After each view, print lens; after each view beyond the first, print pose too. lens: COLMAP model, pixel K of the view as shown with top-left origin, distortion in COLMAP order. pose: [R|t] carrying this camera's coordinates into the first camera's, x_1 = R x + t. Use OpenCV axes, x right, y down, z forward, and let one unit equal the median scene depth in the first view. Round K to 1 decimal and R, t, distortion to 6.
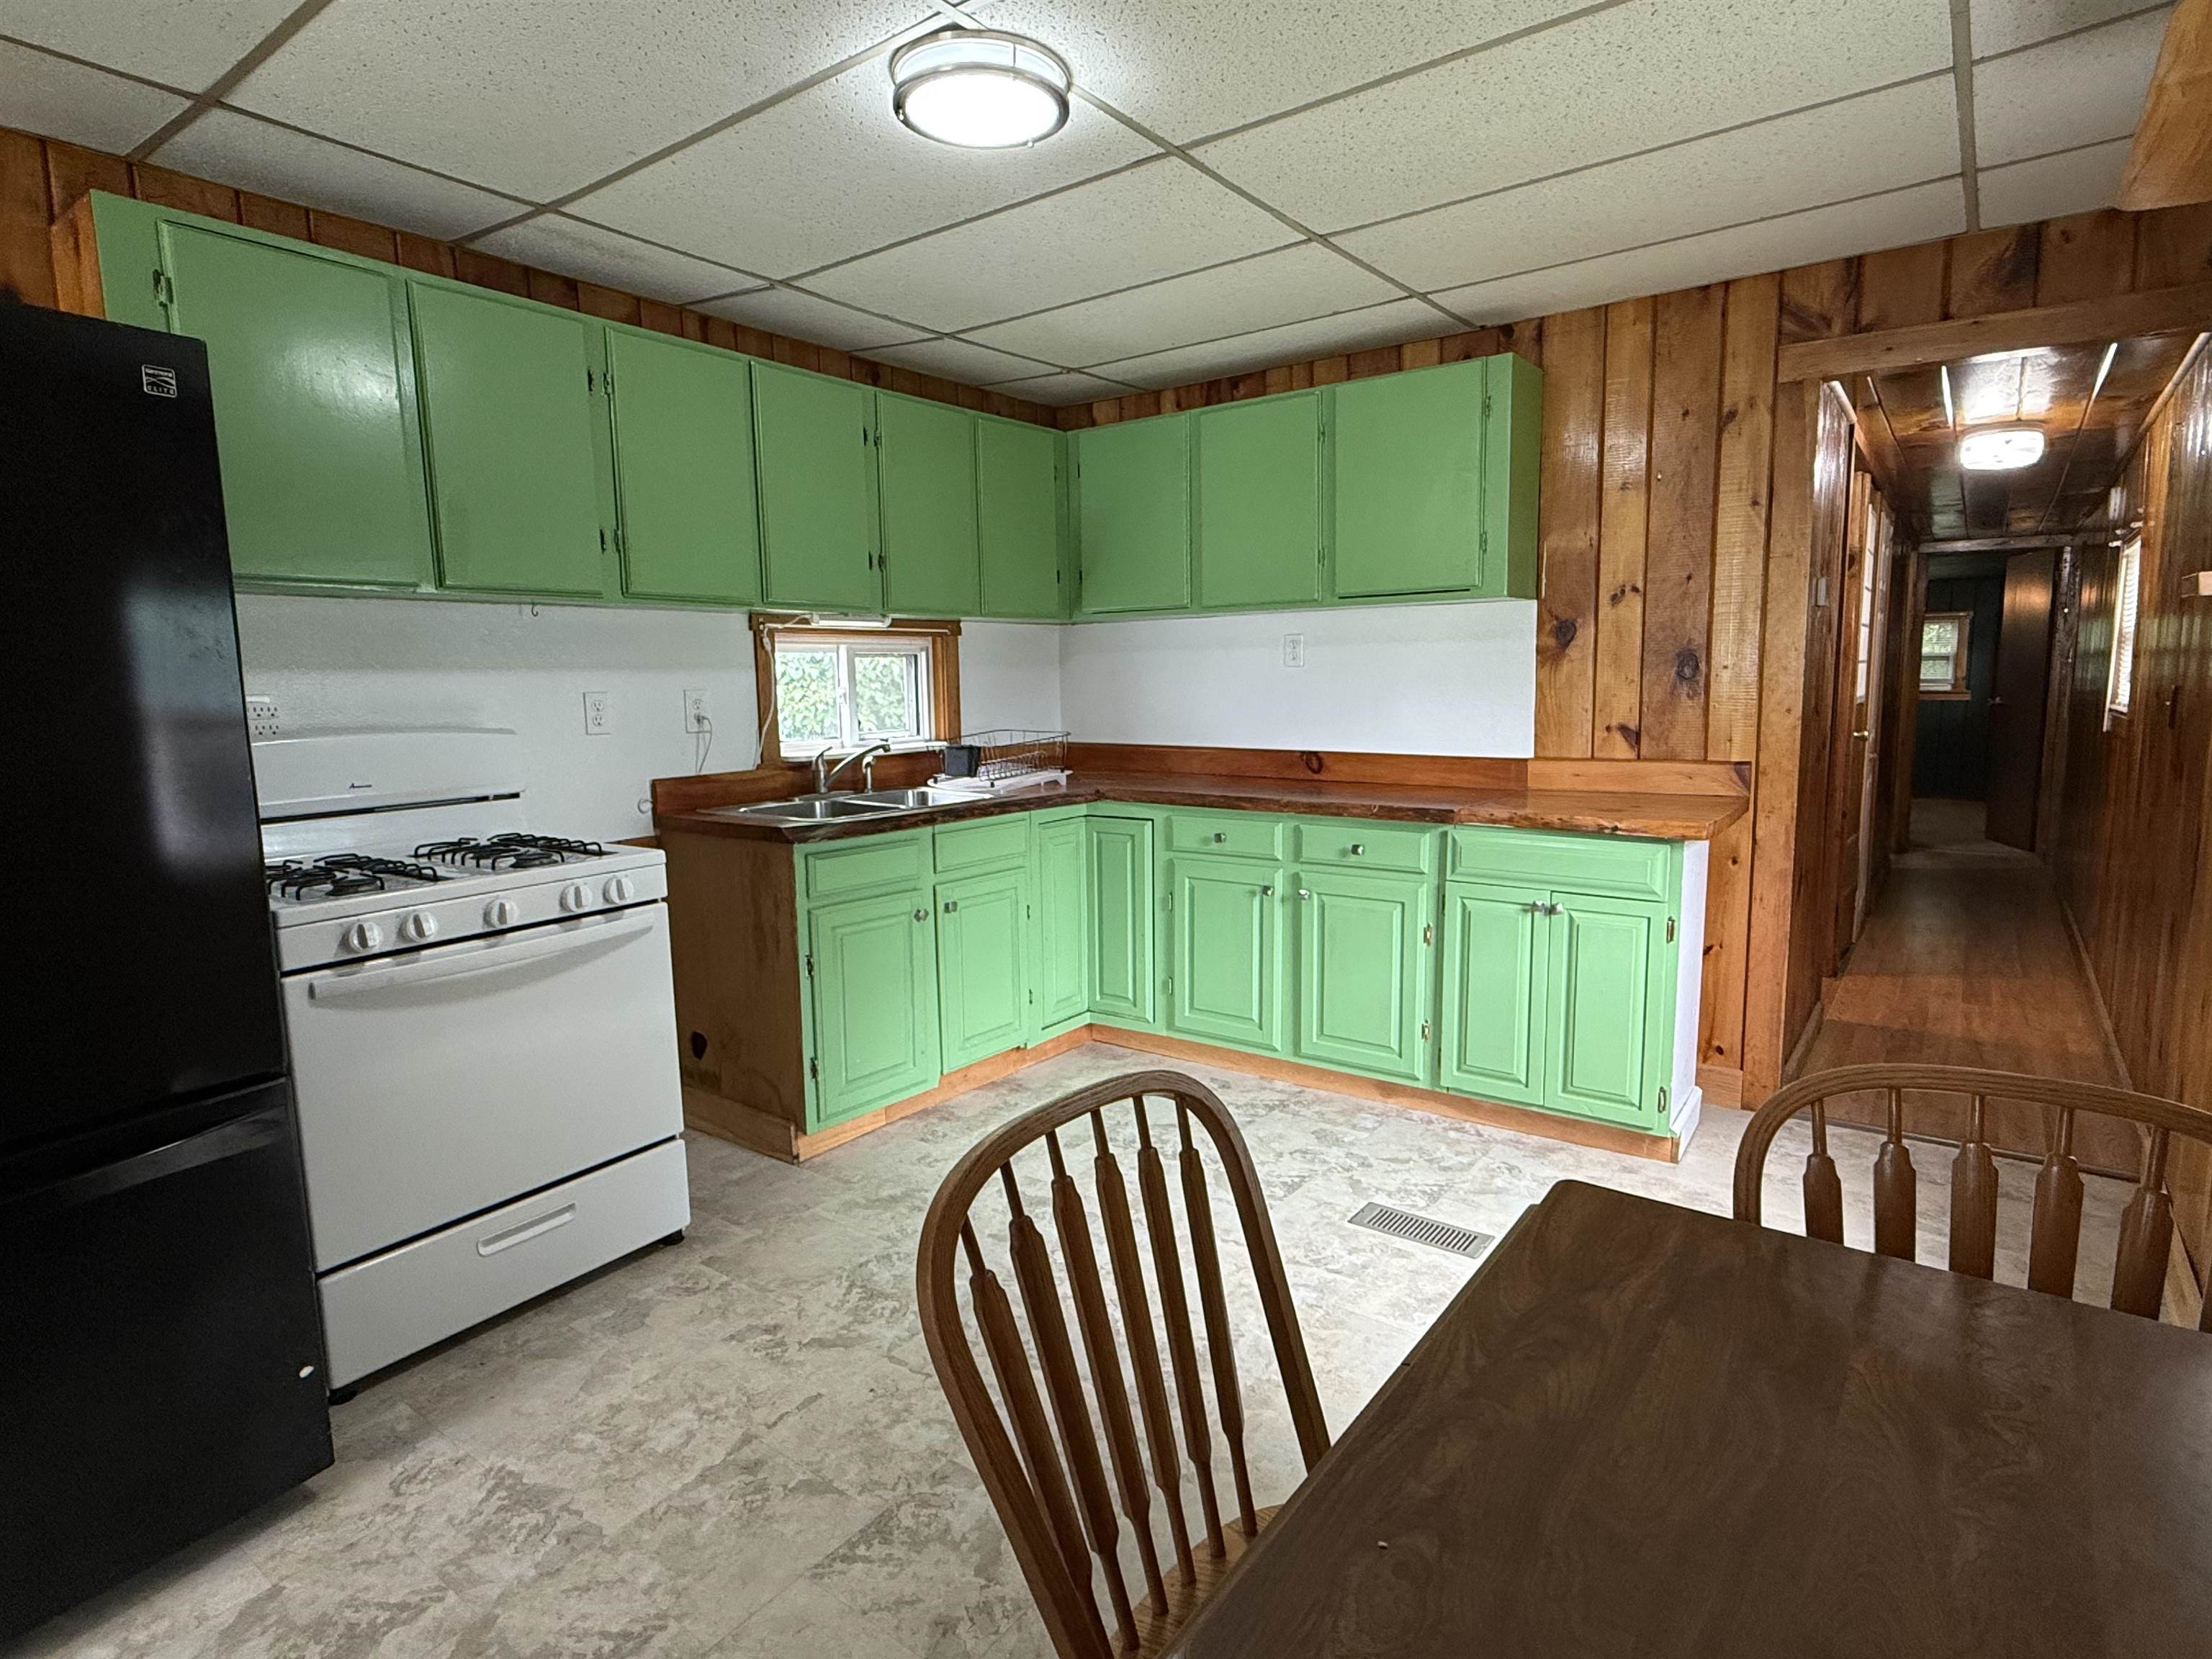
lens RADIAL K [[1167.8, 0, 1095.1], [0, 1167.8, 827.7], [0, 0, 1]] dist [-0.000895, 0.000572]
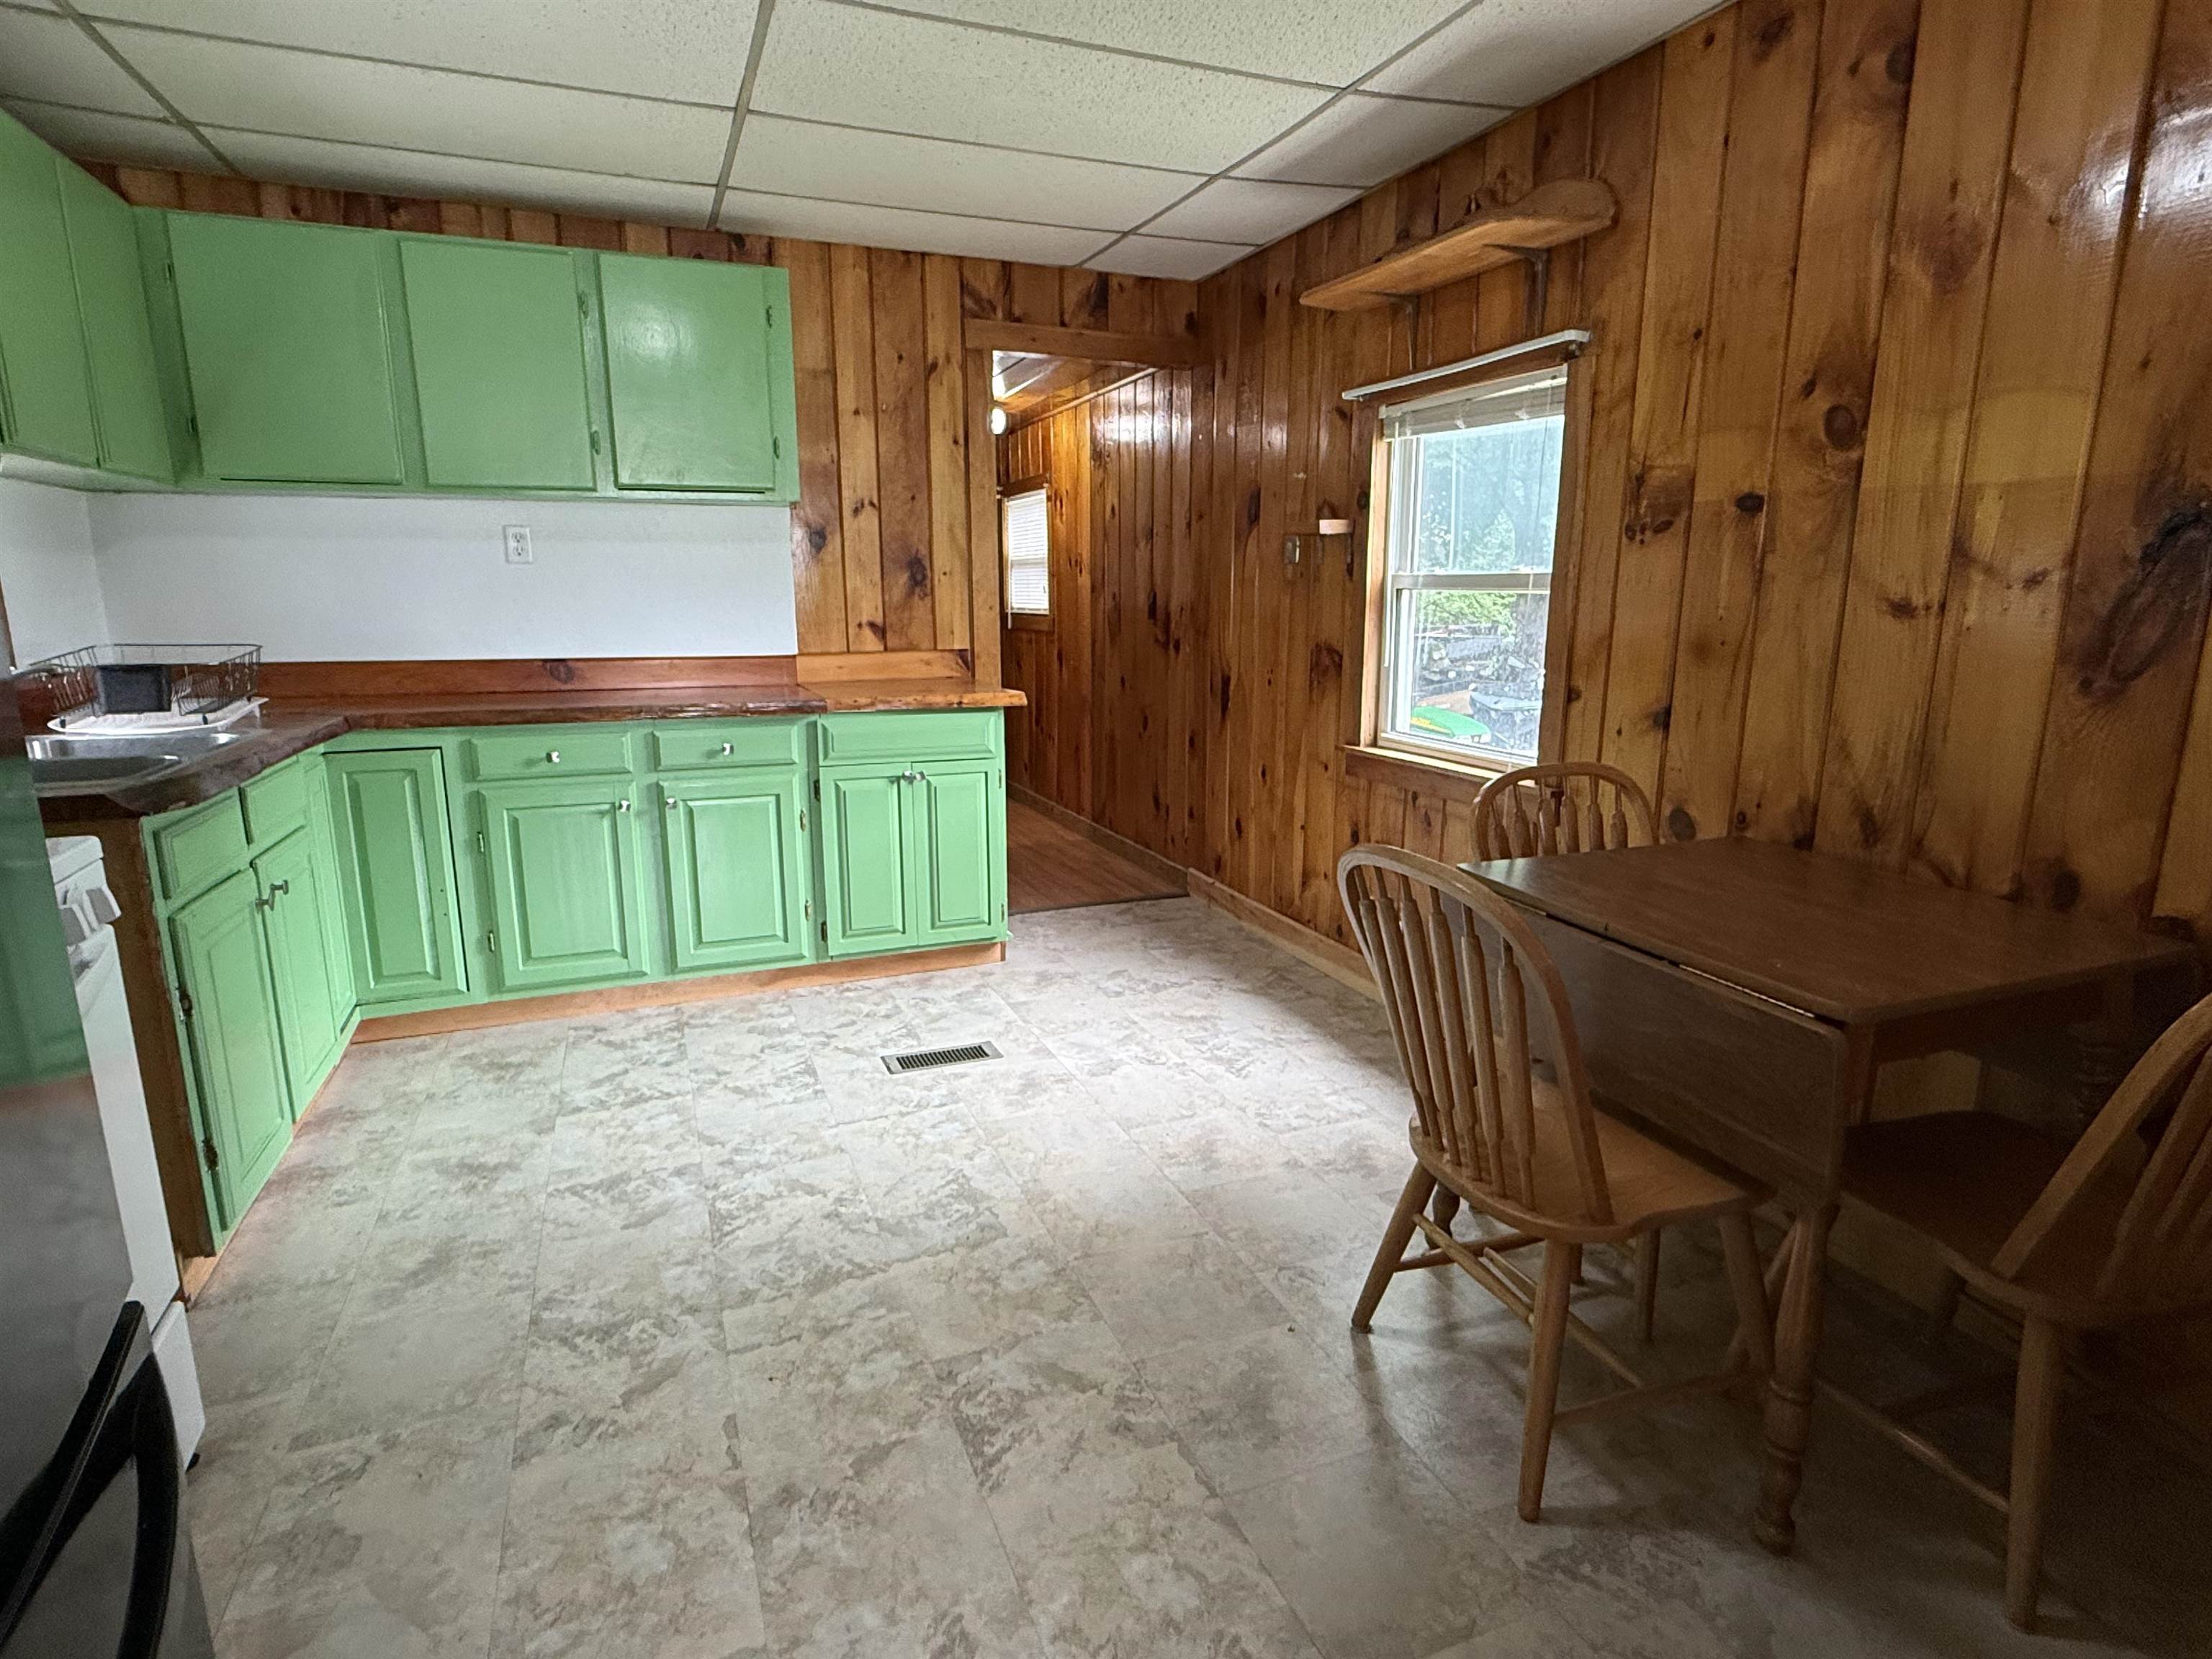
lens RADIAL K [[1167.8, 0, 1106.3], [0, 1167.8, 828.6], [0, 0, 1]] dist [-0.000895, 0.000572]
pose [[0.513144, -0.157990, 0.843637, -0.459028], [0.103325, 0.987135, 0.122016, -0.002453], [-0.852061, 0.024557, 0.522866, 0.201536]]
